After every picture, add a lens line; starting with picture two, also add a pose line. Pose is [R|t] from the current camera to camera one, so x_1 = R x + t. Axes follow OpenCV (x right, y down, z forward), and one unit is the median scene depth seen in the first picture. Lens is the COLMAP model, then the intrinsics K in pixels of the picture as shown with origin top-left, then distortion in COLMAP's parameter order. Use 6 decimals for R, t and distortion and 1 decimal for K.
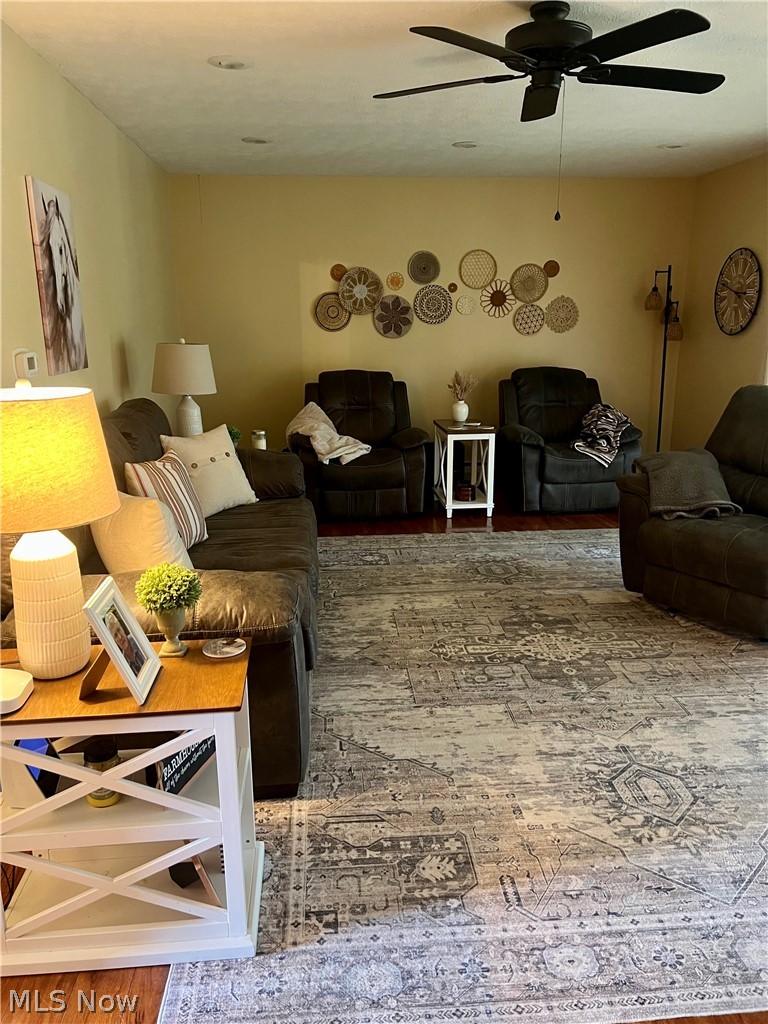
lens RADIAL K [[768.1, 0, 382.6], [0, 768.1, 515.6], [0, 0, 1]] dist [0.041900, -0.046336]
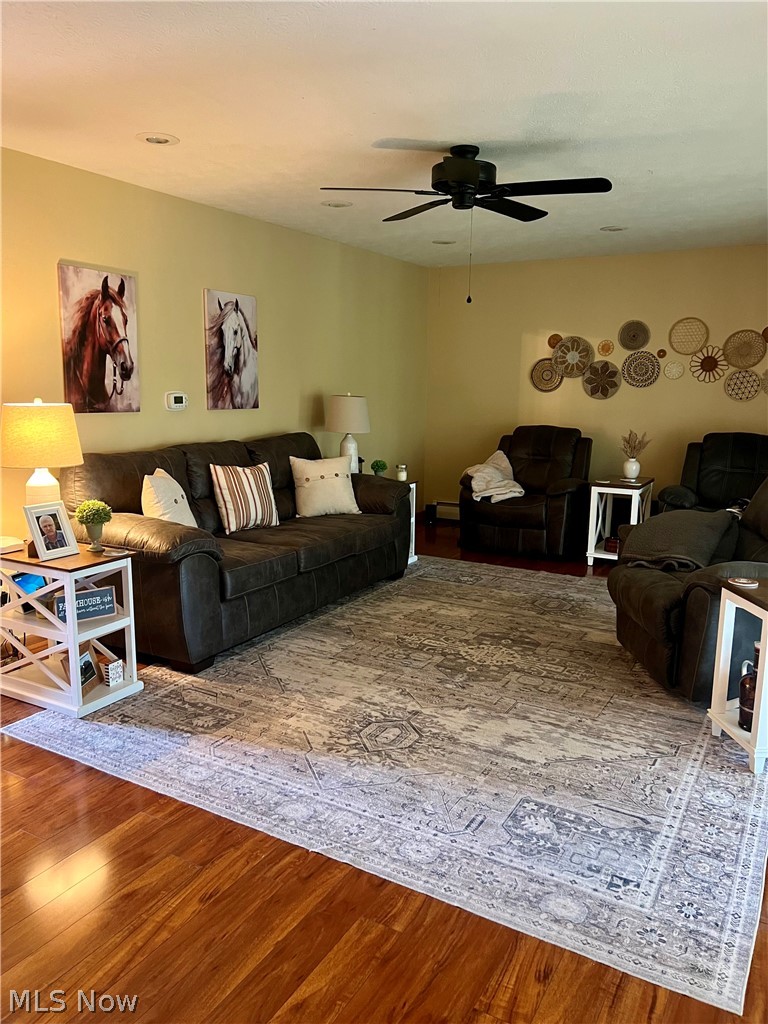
lens RADIAL K [[768.1, 0, 380.5], [0, 768.1, 510.5], [0, 0, 1]] dist [0.041900, -0.046336]
pose [[0.821078, 0.110243, -0.560069, 0.676485], [-0.159380, 0.986427, -0.039489, 0.025865], [0.548114, 0.121688, 0.827504, -0.078456]]
